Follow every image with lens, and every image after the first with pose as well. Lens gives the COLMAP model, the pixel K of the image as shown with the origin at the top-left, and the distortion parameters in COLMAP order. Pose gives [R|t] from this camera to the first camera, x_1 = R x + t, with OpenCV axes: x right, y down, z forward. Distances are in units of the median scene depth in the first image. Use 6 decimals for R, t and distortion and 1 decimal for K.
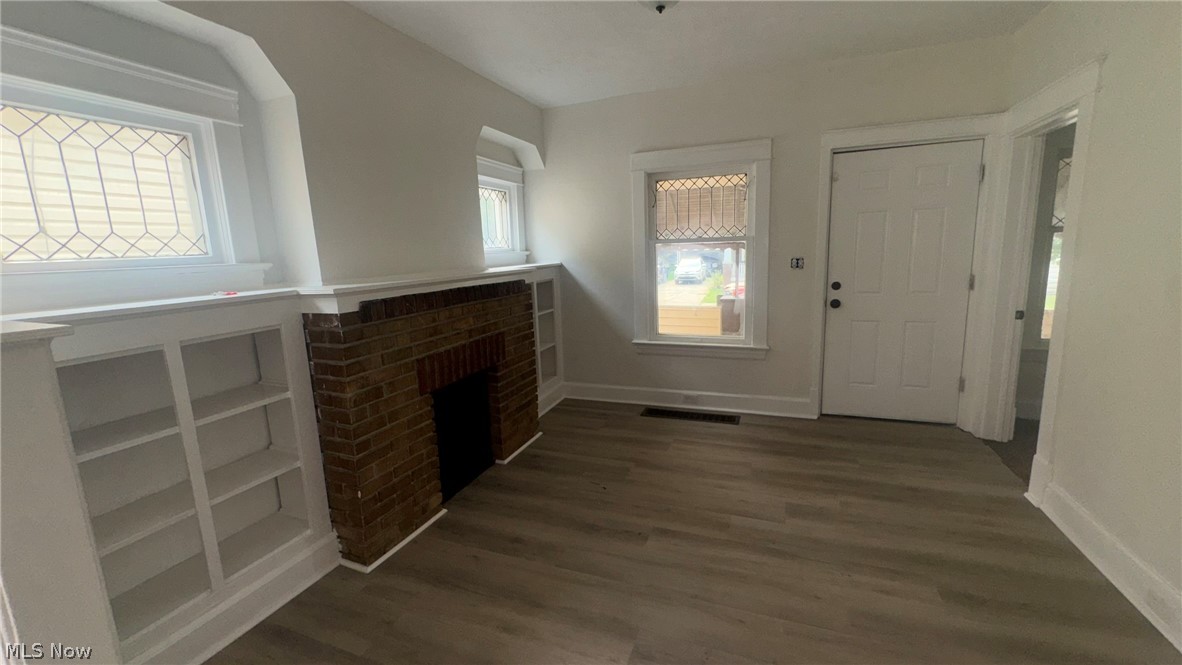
lens RADIAL K [[477.4, 0, 593.2], [0, 477.4, 332.5], [0, 0, 1]] dist [0.000788, -0.000201]
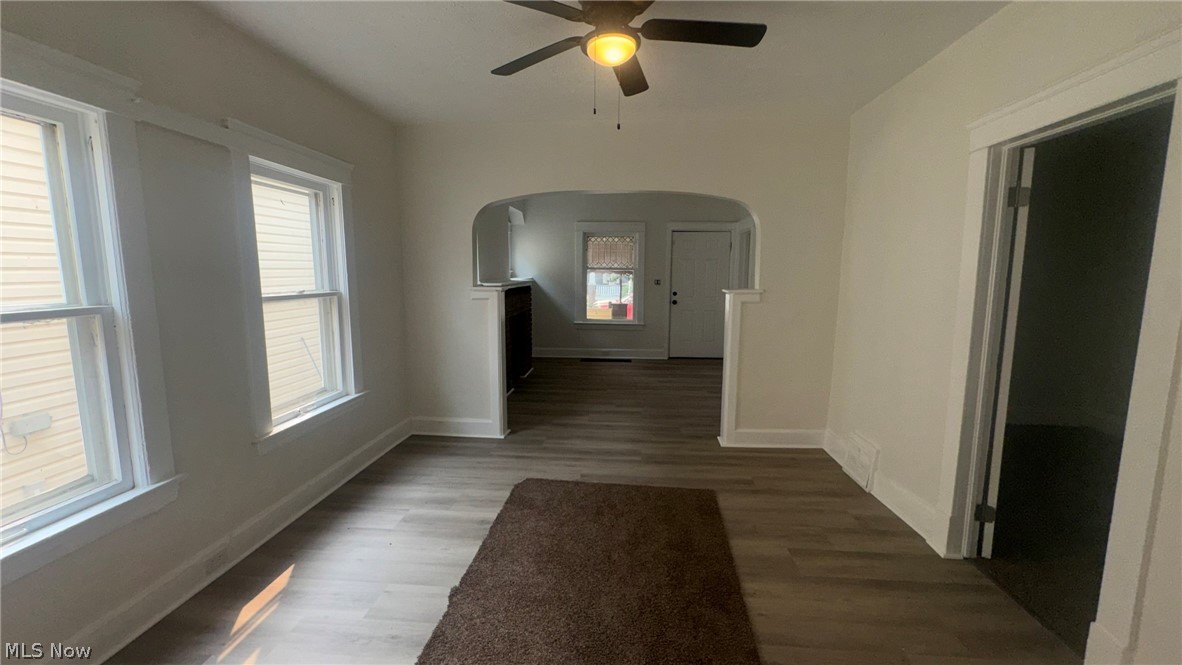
lens RADIAL K [[477.4, 0, 593.2], [0, 477.4, 332.5], [0, 0, 1]] dist [0.000788, -0.000201]
pose [[0.957315, 0.003432, 0.289028, -0.400234], [0.008812, 0.999118, -0.041052, 0.142112], [-0.288914, 0.041847, 0.956440, -0.814759]]
